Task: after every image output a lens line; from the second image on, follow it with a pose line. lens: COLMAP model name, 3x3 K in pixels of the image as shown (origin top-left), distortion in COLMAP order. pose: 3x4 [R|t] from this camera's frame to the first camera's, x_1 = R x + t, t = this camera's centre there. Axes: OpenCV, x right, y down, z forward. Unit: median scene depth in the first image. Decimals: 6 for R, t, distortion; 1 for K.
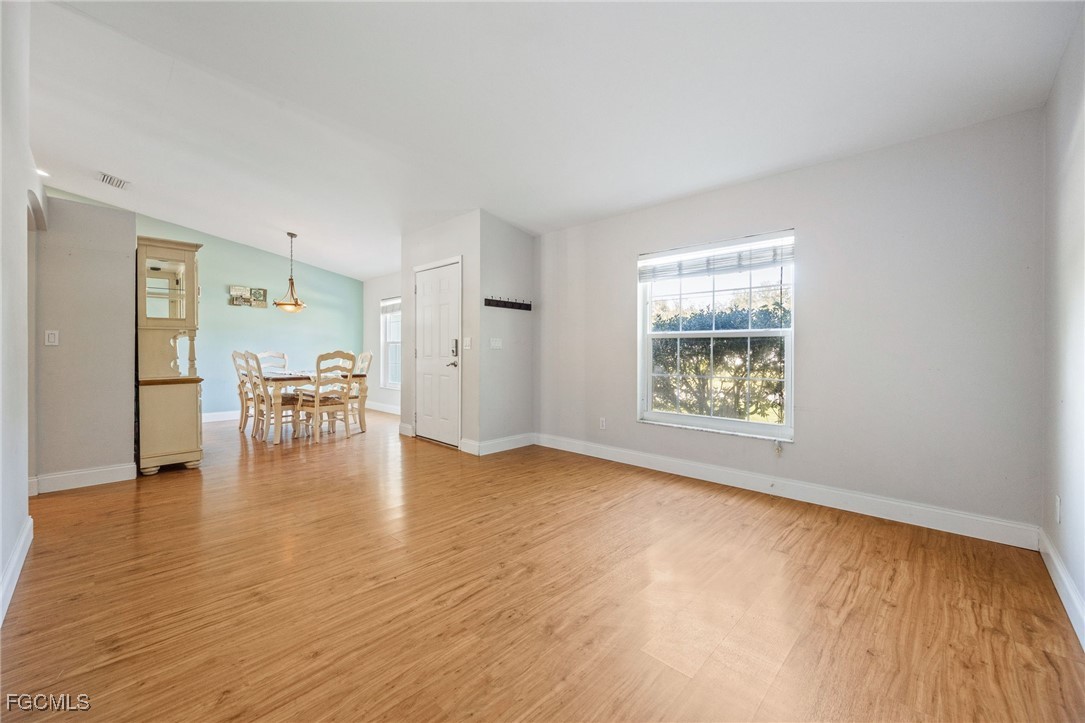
lens RADIAL K [[424.7, 0, 542.4], [0, 424.7, 356.7], [0, 0, 1]] dist [-0.002647, -0.000184]
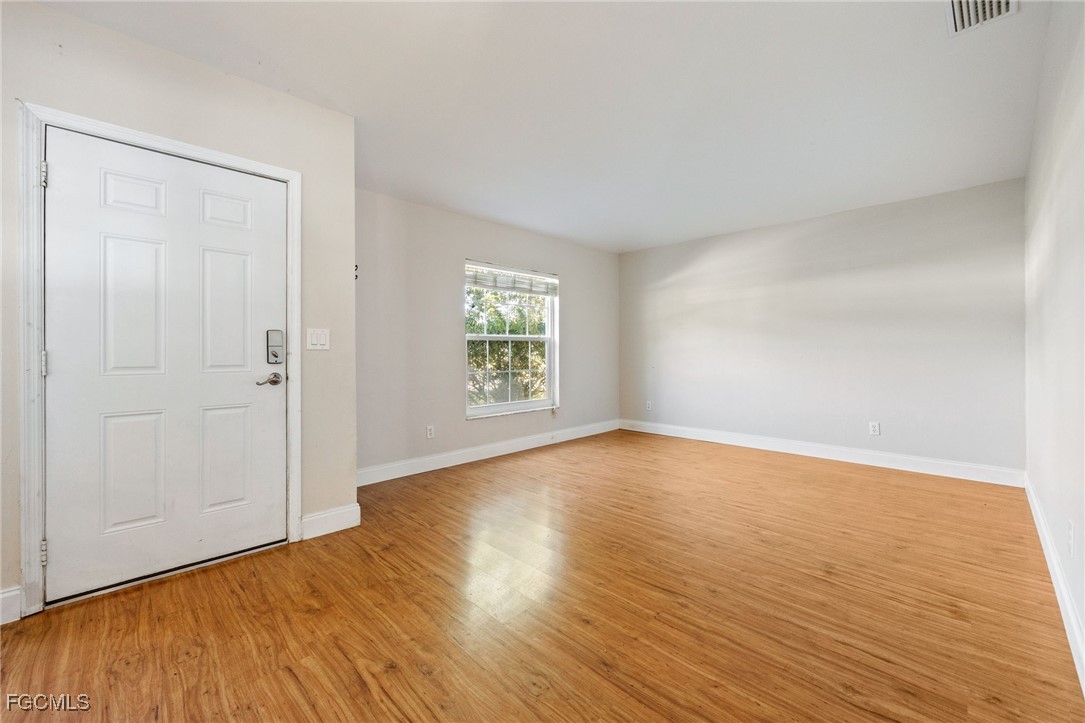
lens RADIAL K [[440.5, 0, 544.0], [0, 440.5, 352.7], [0, 0, 1]] dist [0.000903, 0.000409]
pose [[0.026836, -0.006567, 0.999618, -1.409466], [0.020393, 0.999774, 0.006021, -0.021706], [-0.999432, 0.020224, 0.026964, 1.304517]]
